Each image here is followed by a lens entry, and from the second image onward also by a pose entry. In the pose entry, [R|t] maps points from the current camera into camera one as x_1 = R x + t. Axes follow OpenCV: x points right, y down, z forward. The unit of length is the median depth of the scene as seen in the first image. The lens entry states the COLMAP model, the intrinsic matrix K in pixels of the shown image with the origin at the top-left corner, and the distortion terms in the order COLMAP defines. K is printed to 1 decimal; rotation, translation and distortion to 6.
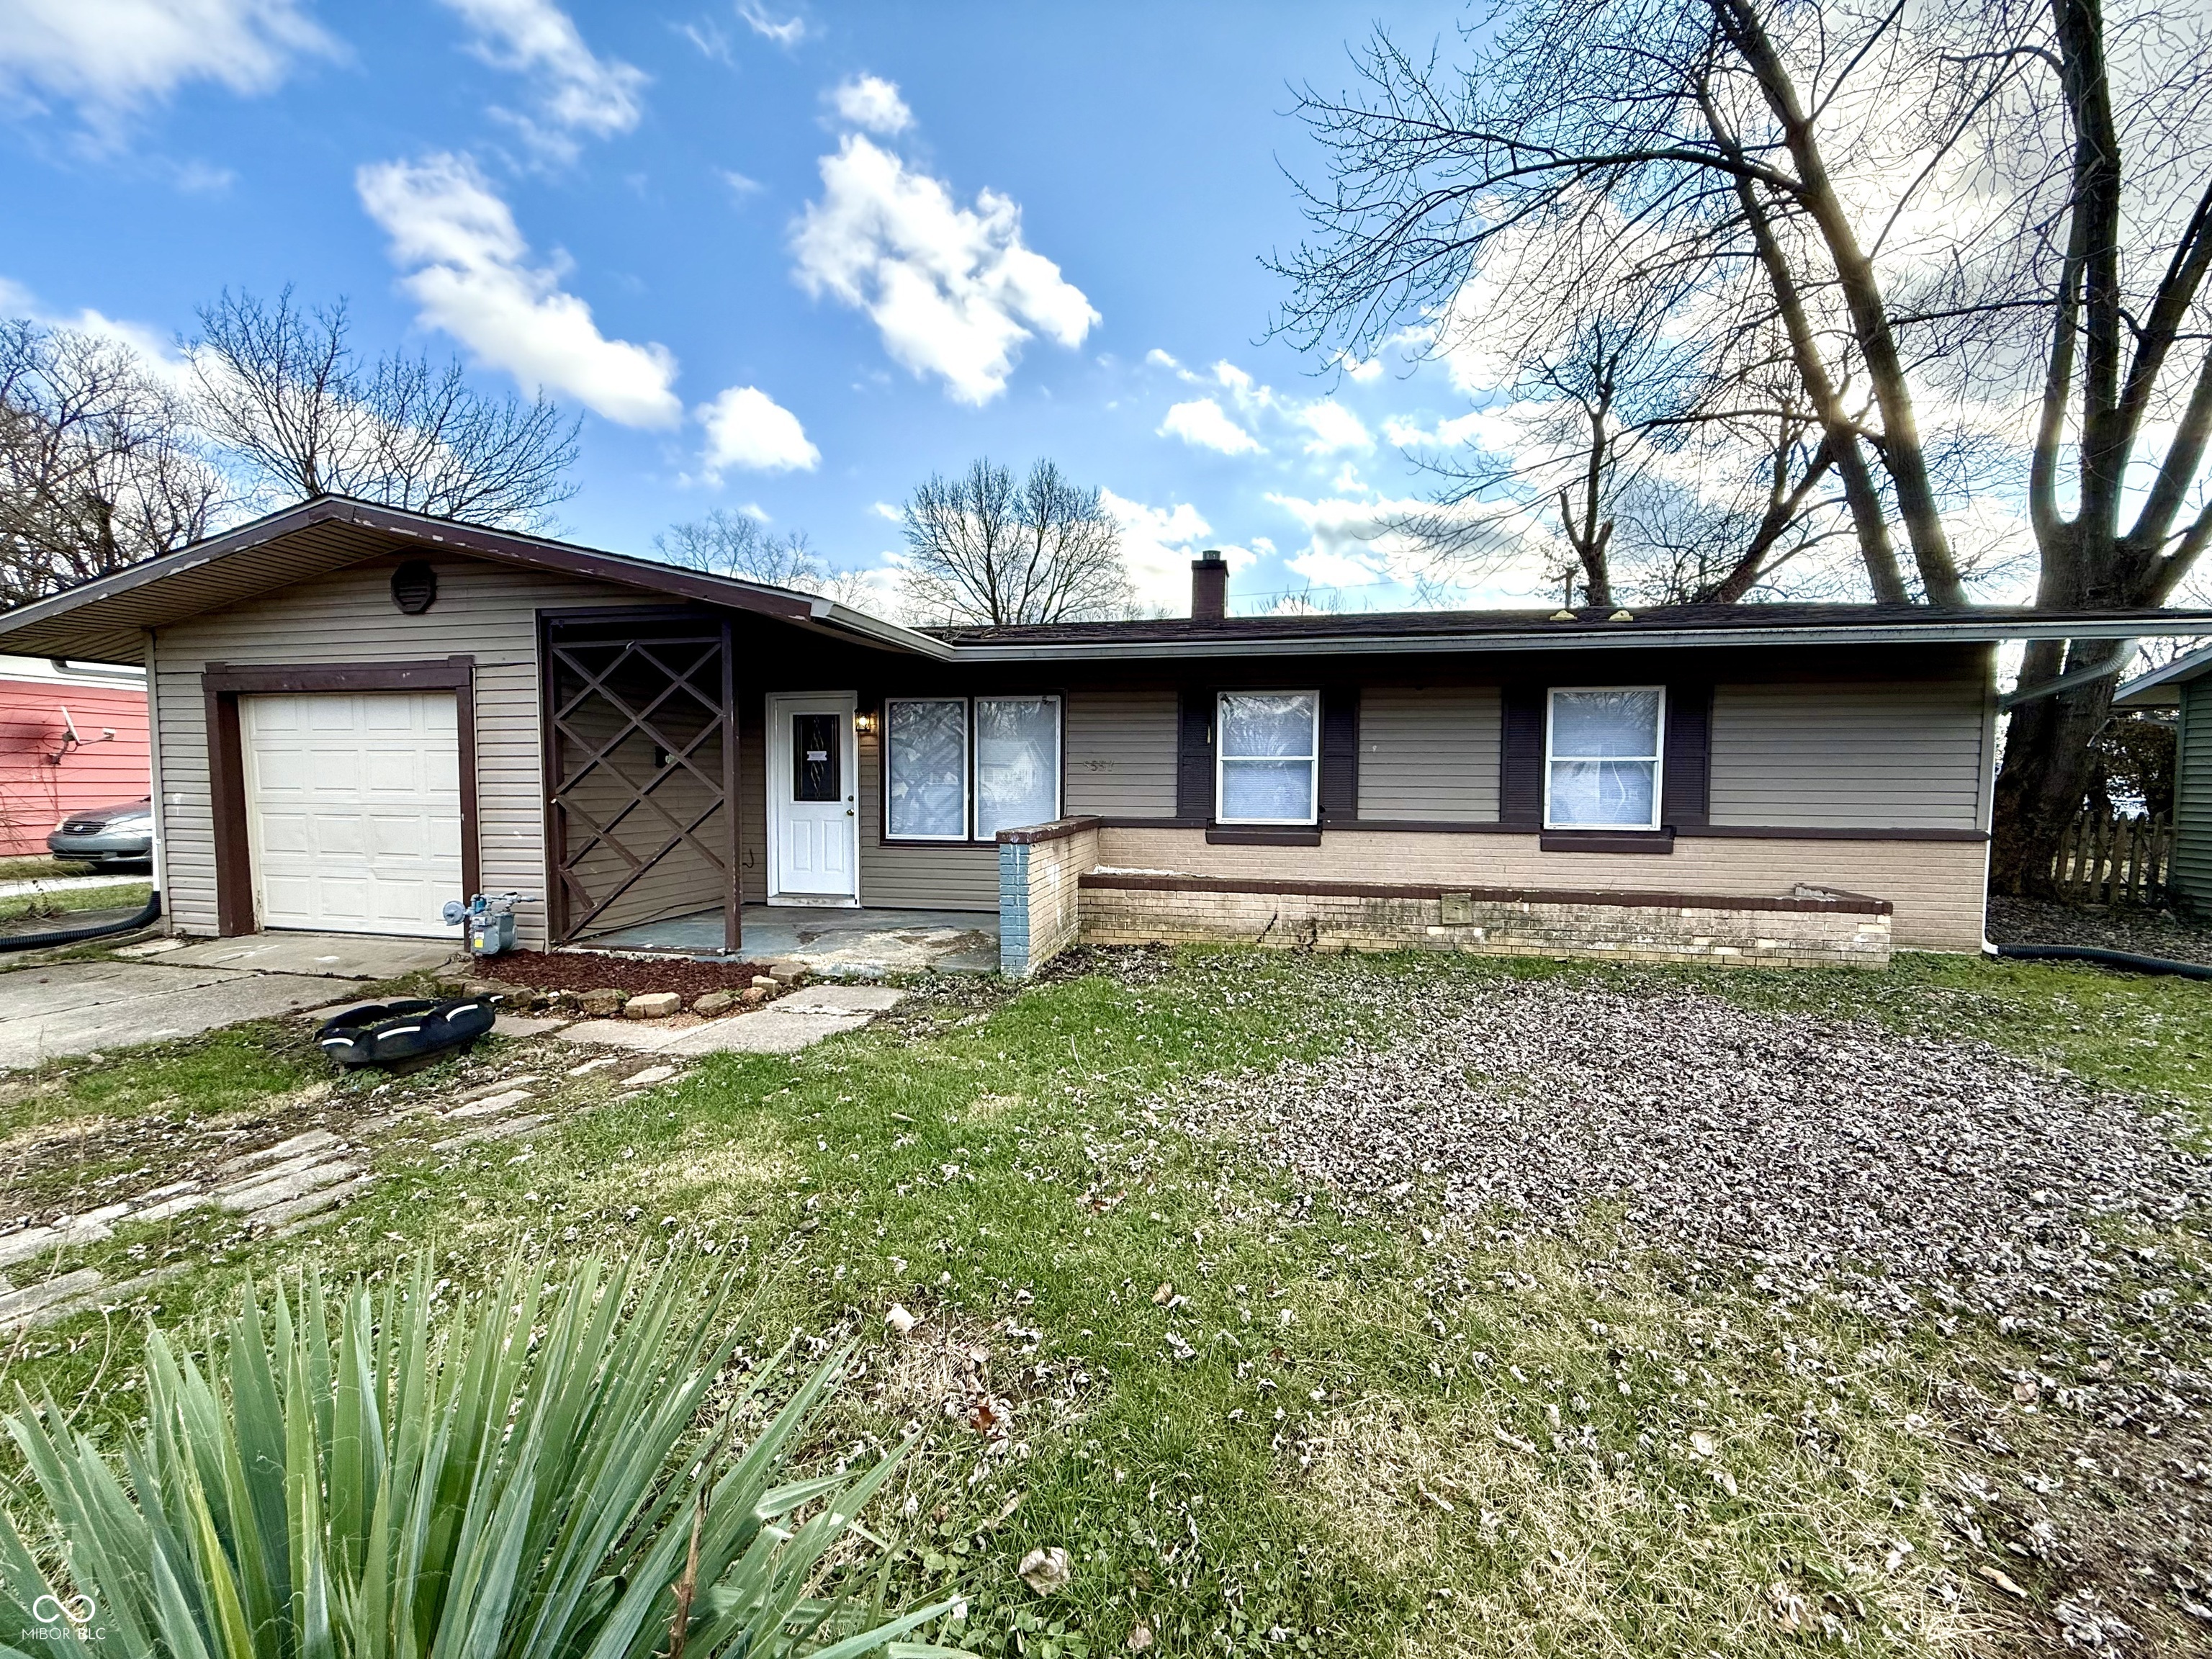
lens RADIAL K [[878.5, 0, 1099.5], [0, 878.5, 831.7], [0, 0, 1]] dist [0.001258, -0.000016]
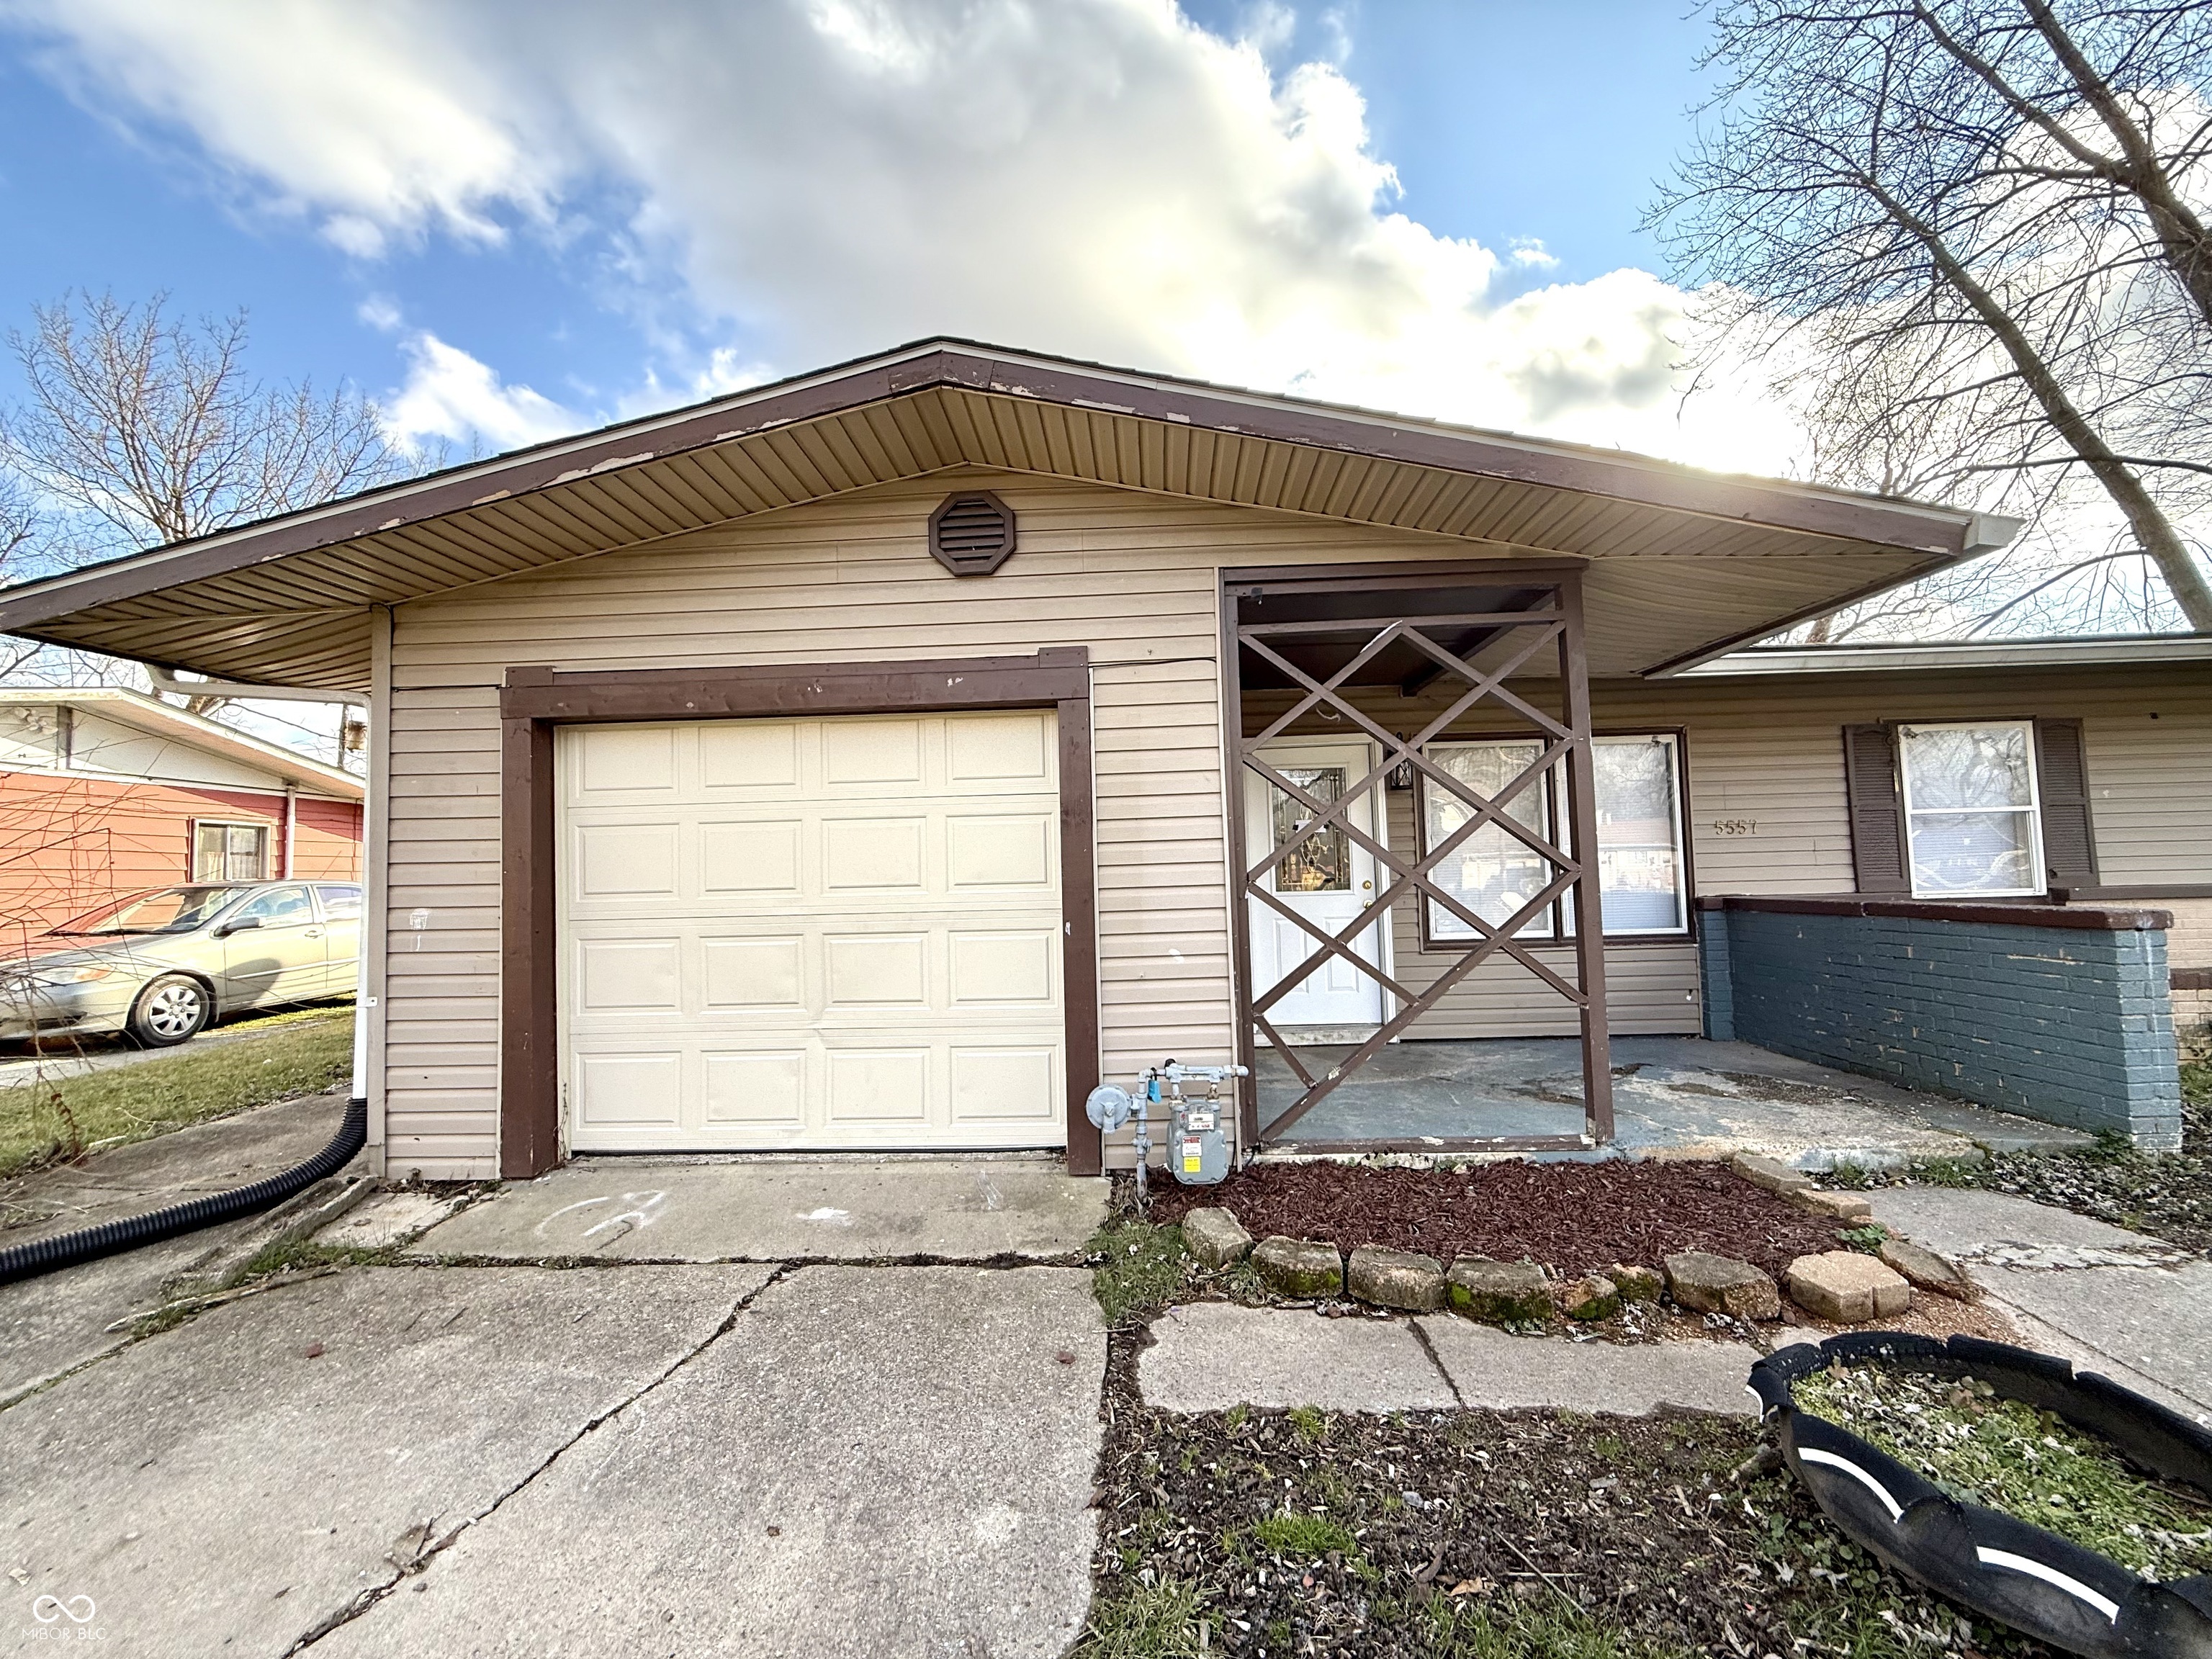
lens RADIAL K [[878.5, 0, 1099.7], [0, 878.5, 835.7], [0, 0, 1]] dist [0.001258, -0.000016]
pose [[0.984735, -0.023341, 0.172490, -0.736198], [0.041153, 0.994093, -0.100423, -0.017187], [-0.169127, 0.105988, 0.979879, 0.405473]]
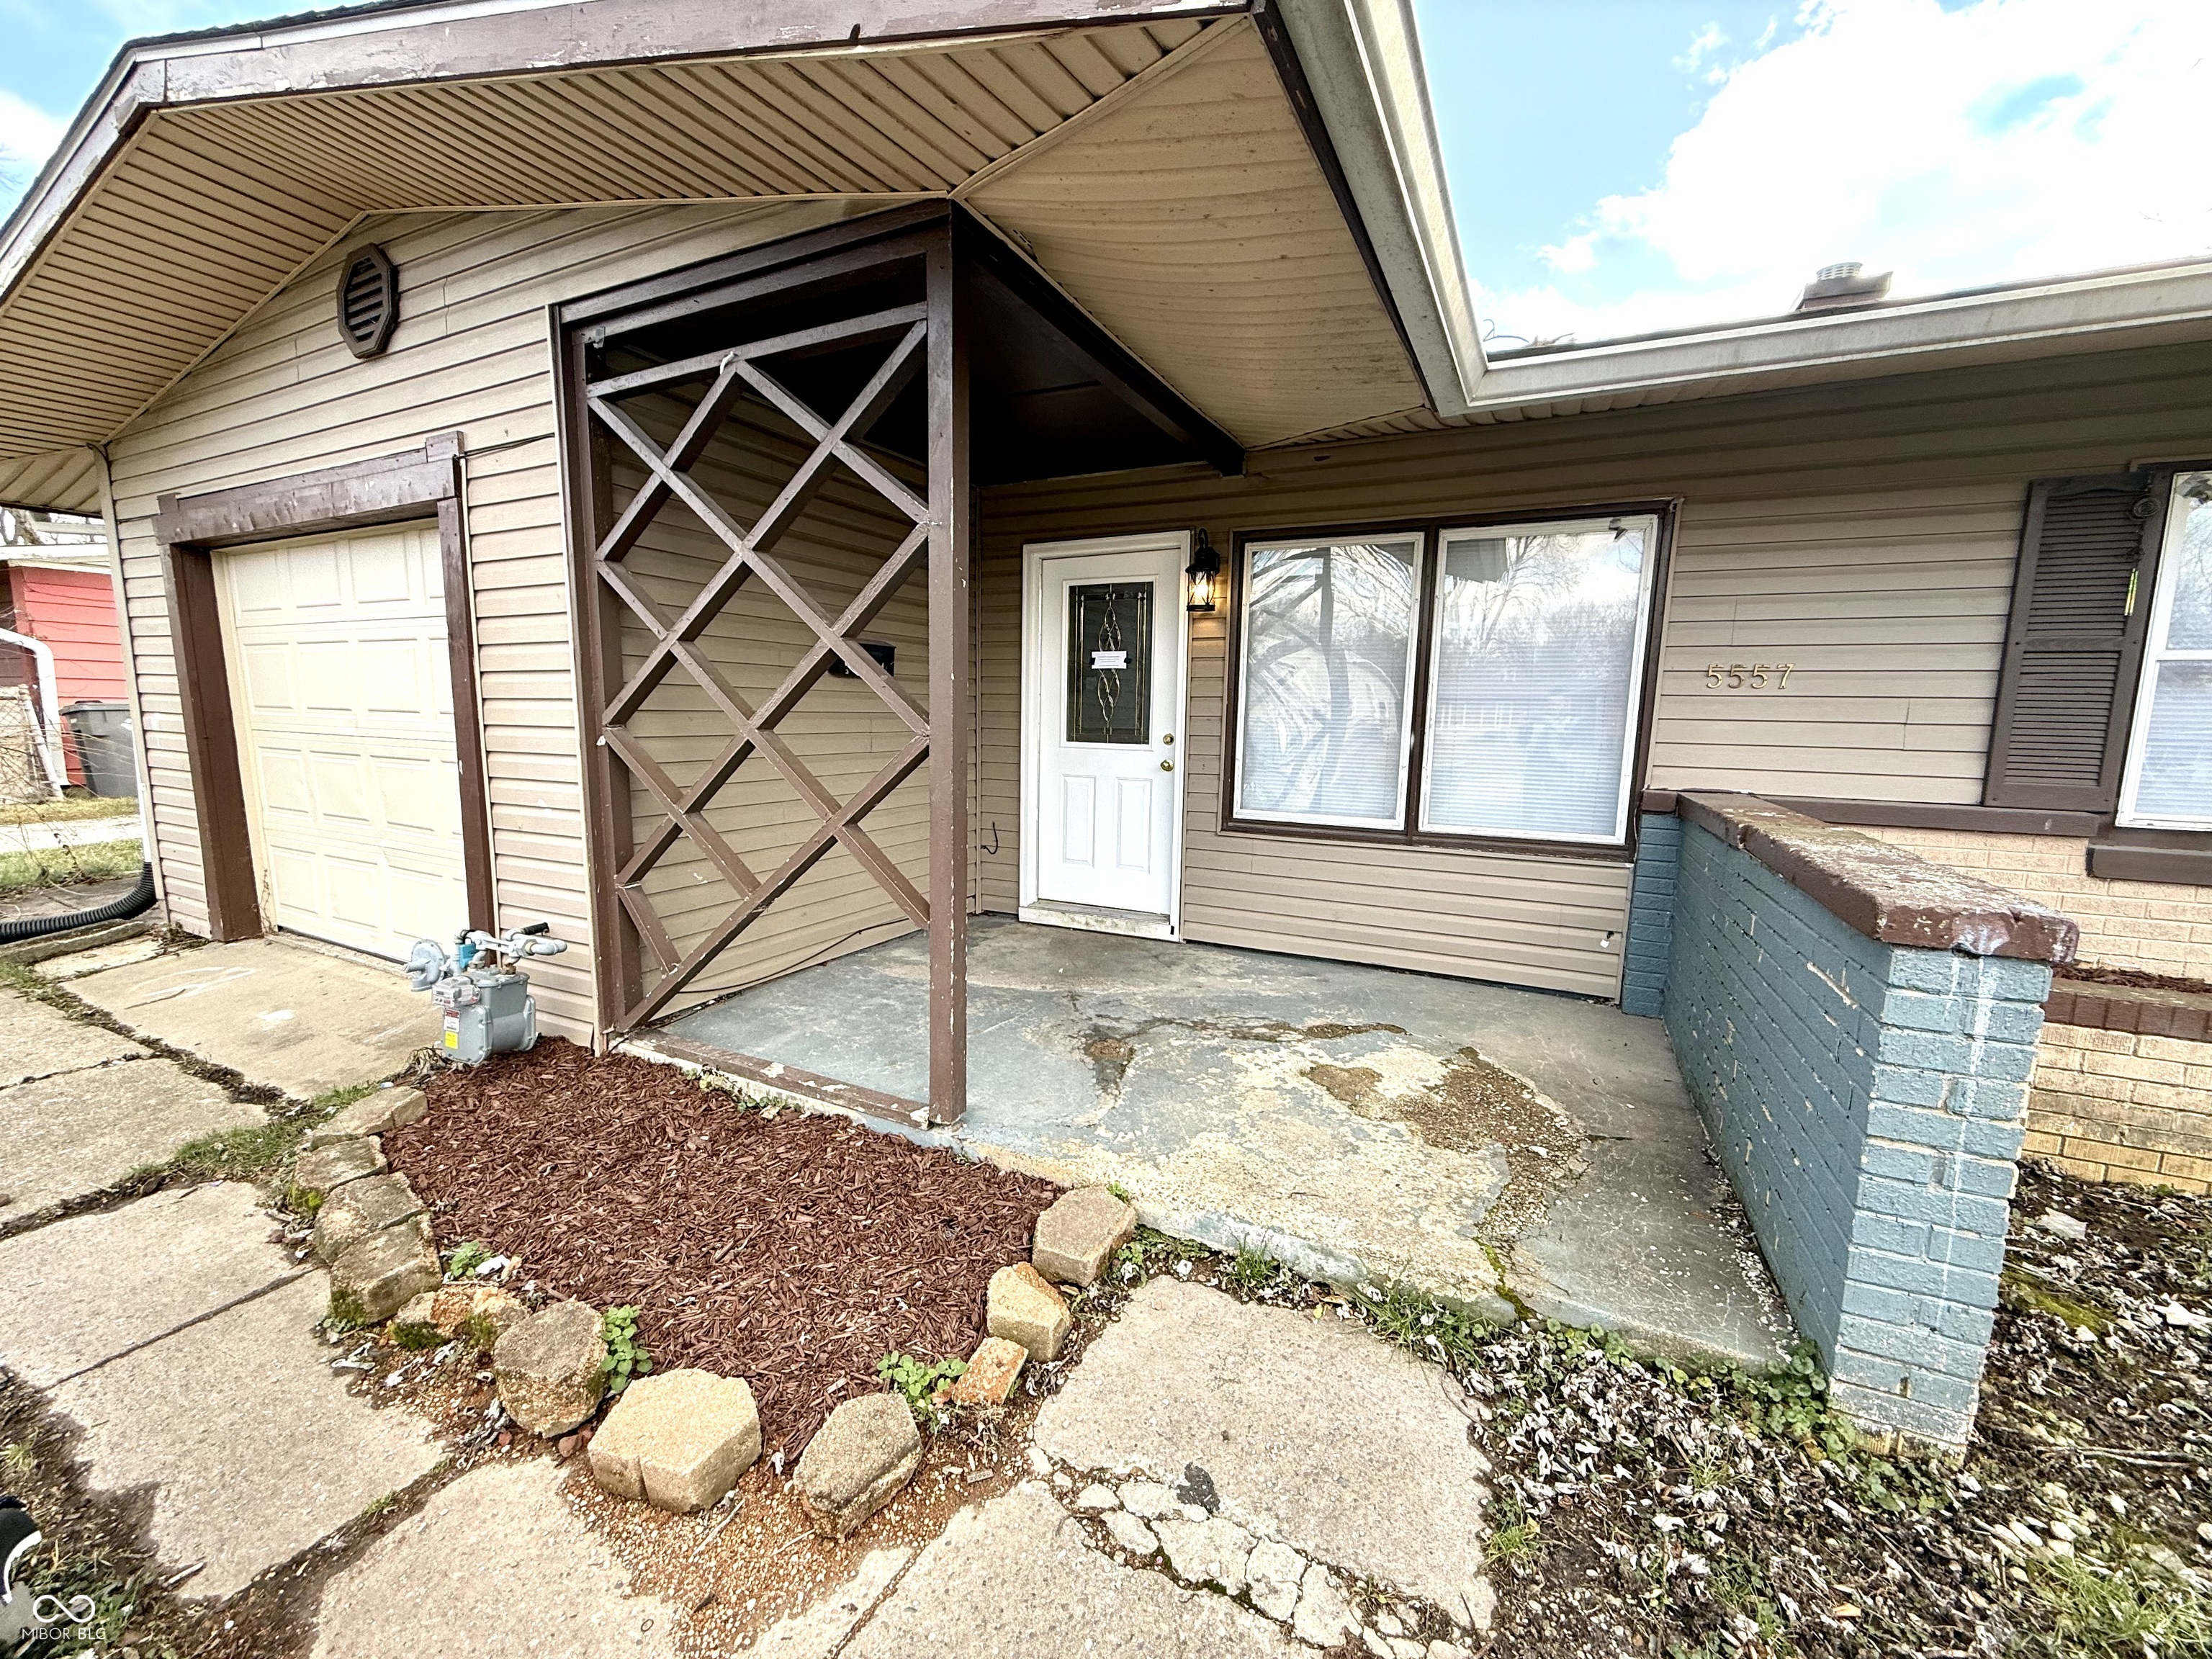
lens RADIAL K [[878.5, 0, 1105.4], [0, 878.5, 829.5], [0, 0, 1]] dist [0.001258, -0.000016]
pose [[0.967429, 0.046025, -0.248923, -0.219159], [-0.026880, 0.996451, 0.079772, -0.028776], [0.251711, -0.070483, 0.965232, 0.554459]]
